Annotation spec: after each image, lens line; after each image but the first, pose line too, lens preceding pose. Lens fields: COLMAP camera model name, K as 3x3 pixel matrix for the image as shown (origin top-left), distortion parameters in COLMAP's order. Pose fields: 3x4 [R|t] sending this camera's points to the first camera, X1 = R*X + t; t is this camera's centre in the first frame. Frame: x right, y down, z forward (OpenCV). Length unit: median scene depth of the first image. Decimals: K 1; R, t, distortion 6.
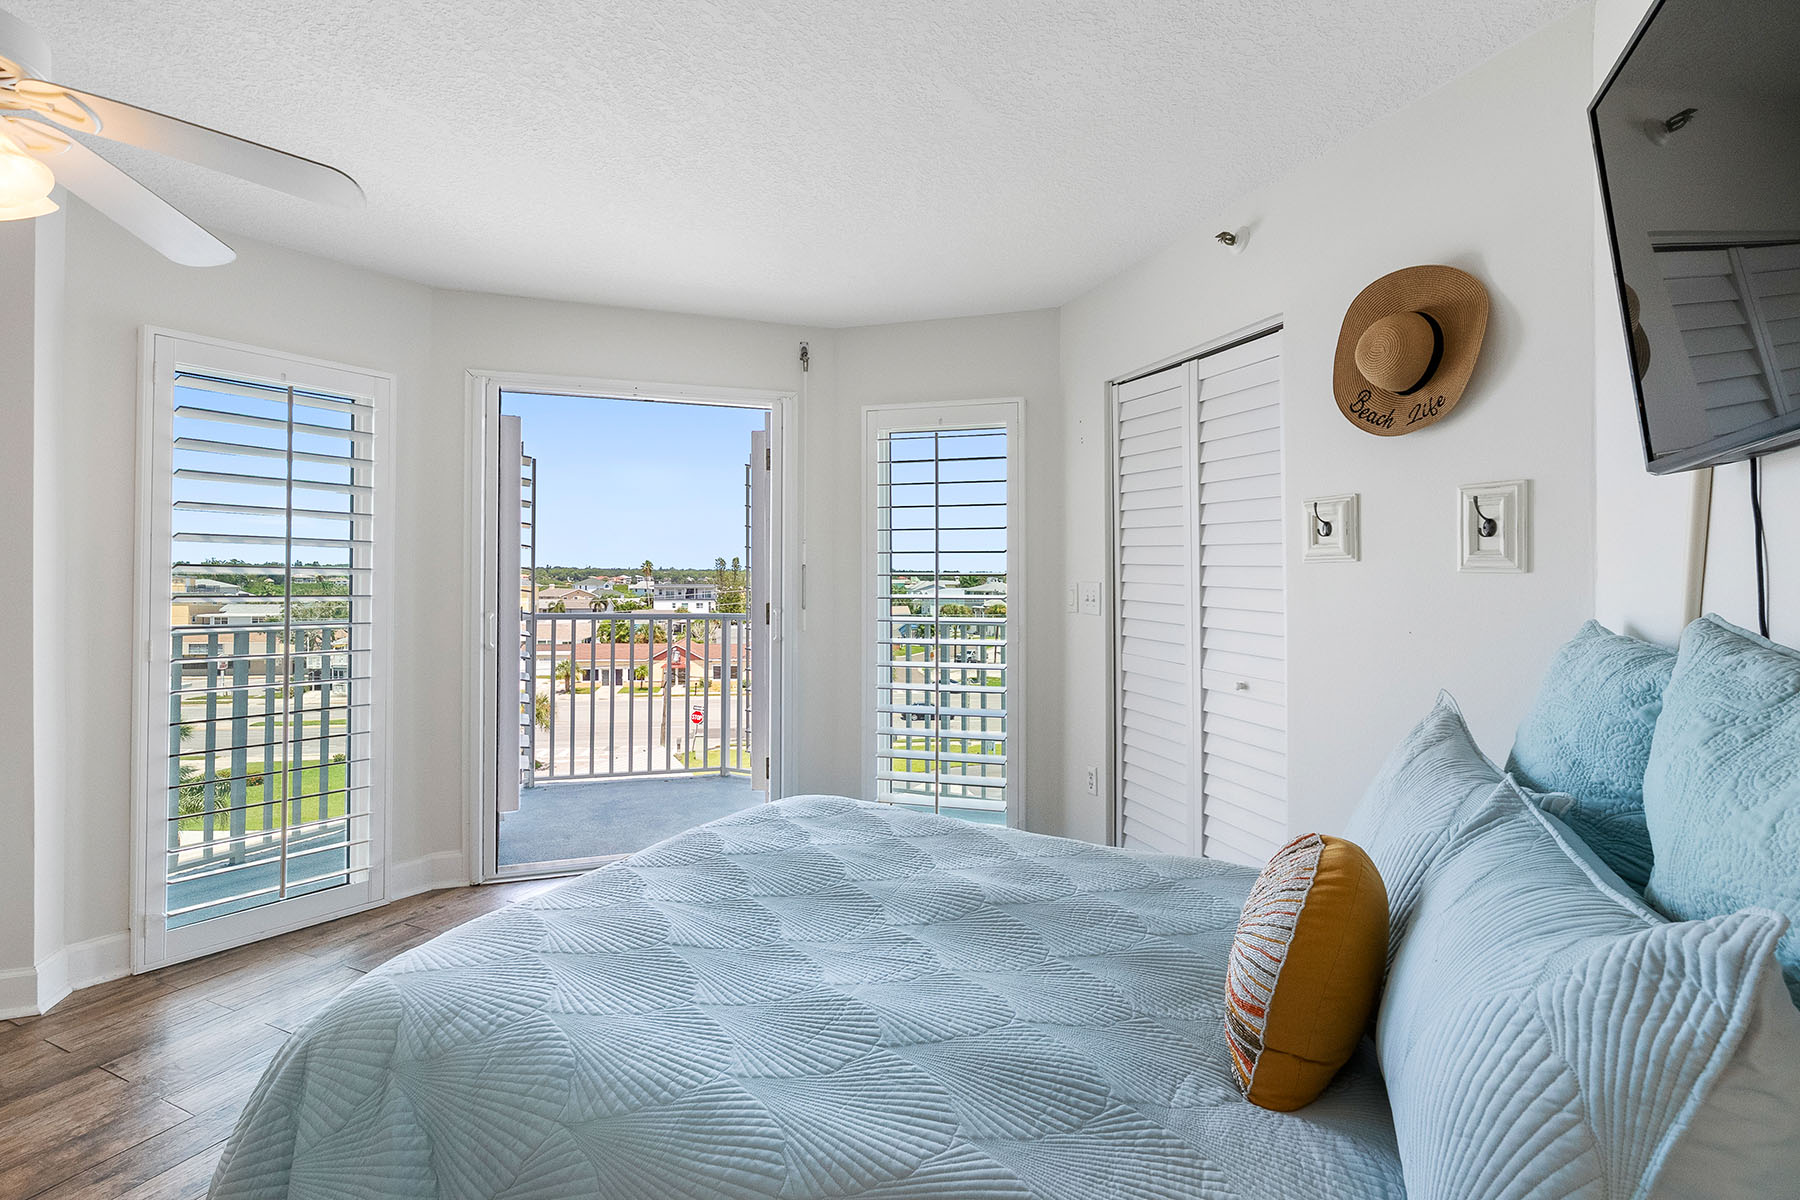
lens RADIAL K [[832.9, 0, 877.9], [0, 832.9, 566.2], [0, 0, 1]] dist [-0.005911, 0.001875]
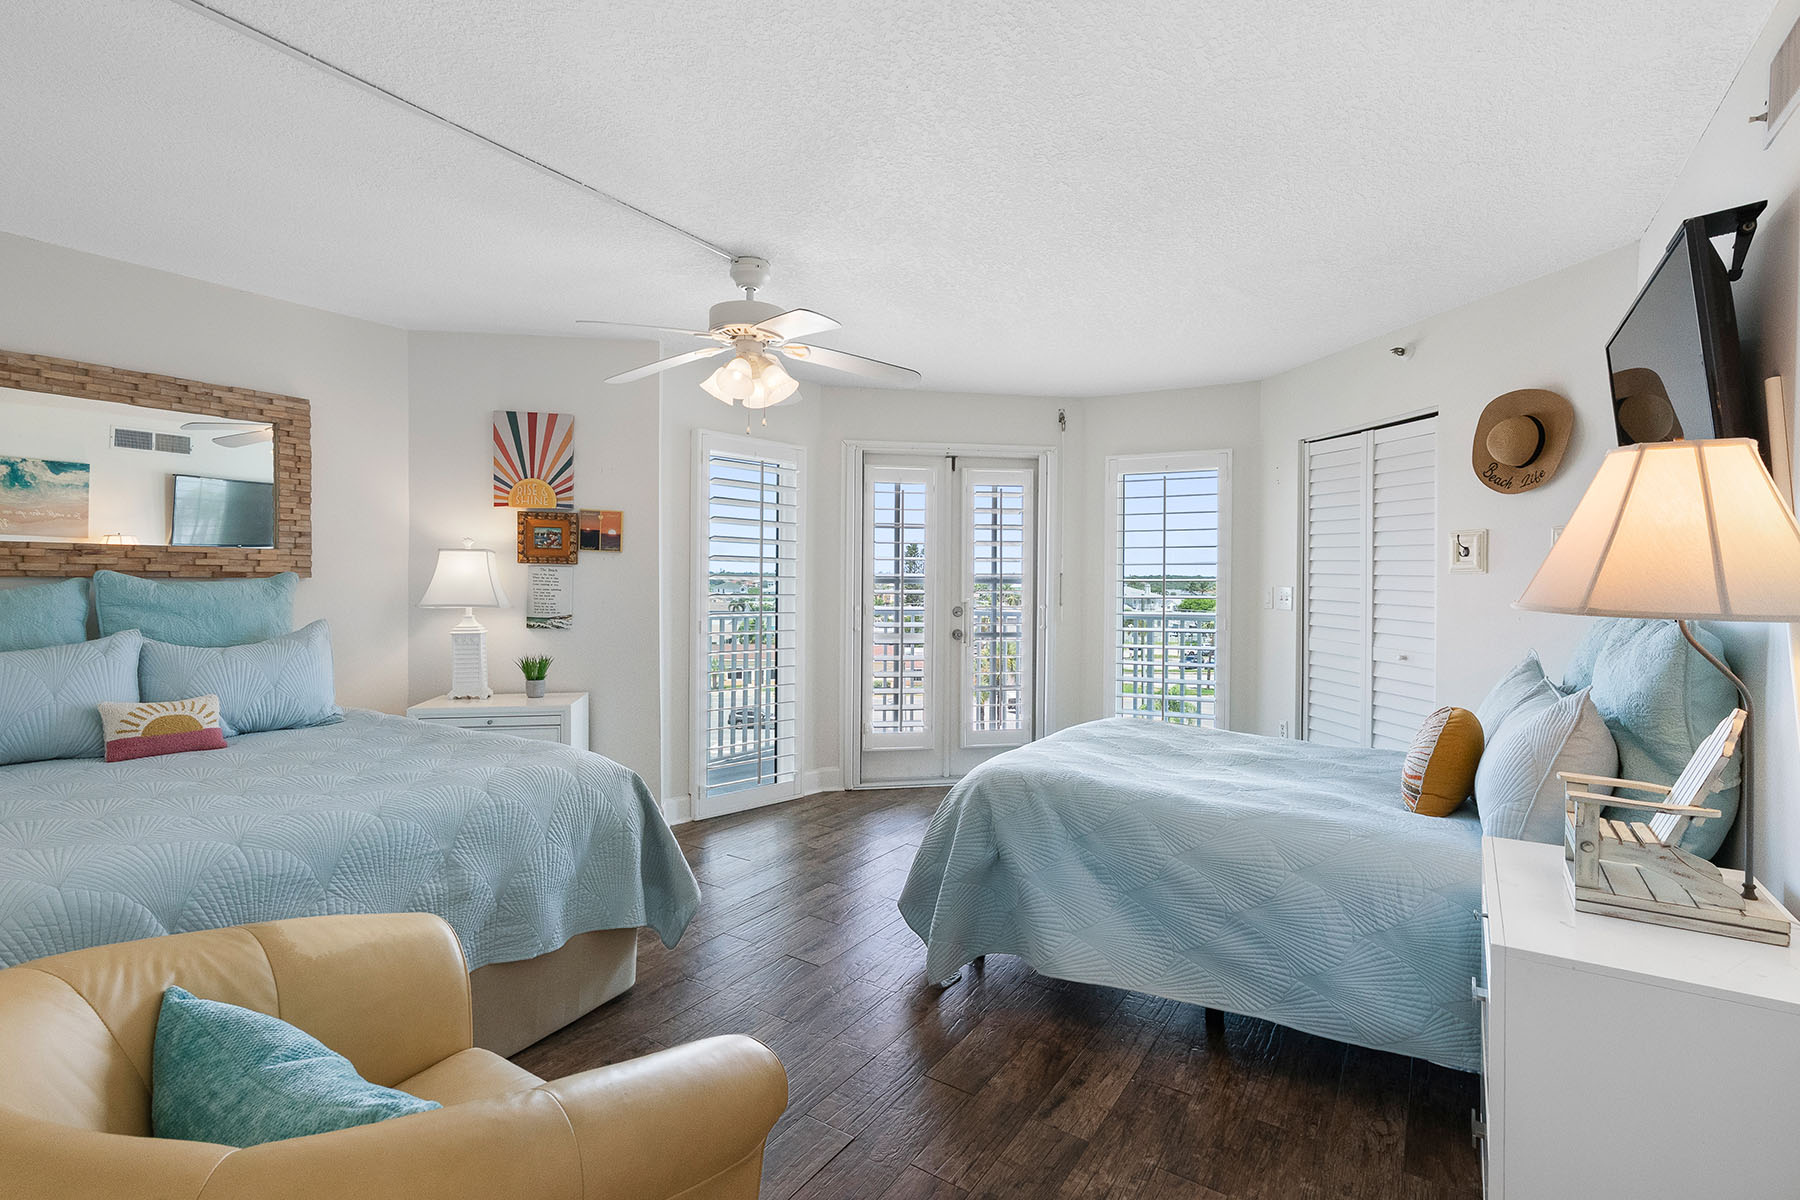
lens RADIAL K [[832.9, 0, 901.5], [0, 832.9, 598.0], [0, 0, 1]] dist [-0.005911, 0.001875]
pose [[0.993084, 0.003155, -0.117363, -0.273678], [0.000758, 0.999446, 0.033284, -0.010239], [0.117403, -0.033143, 0.992531, -0.563780]]
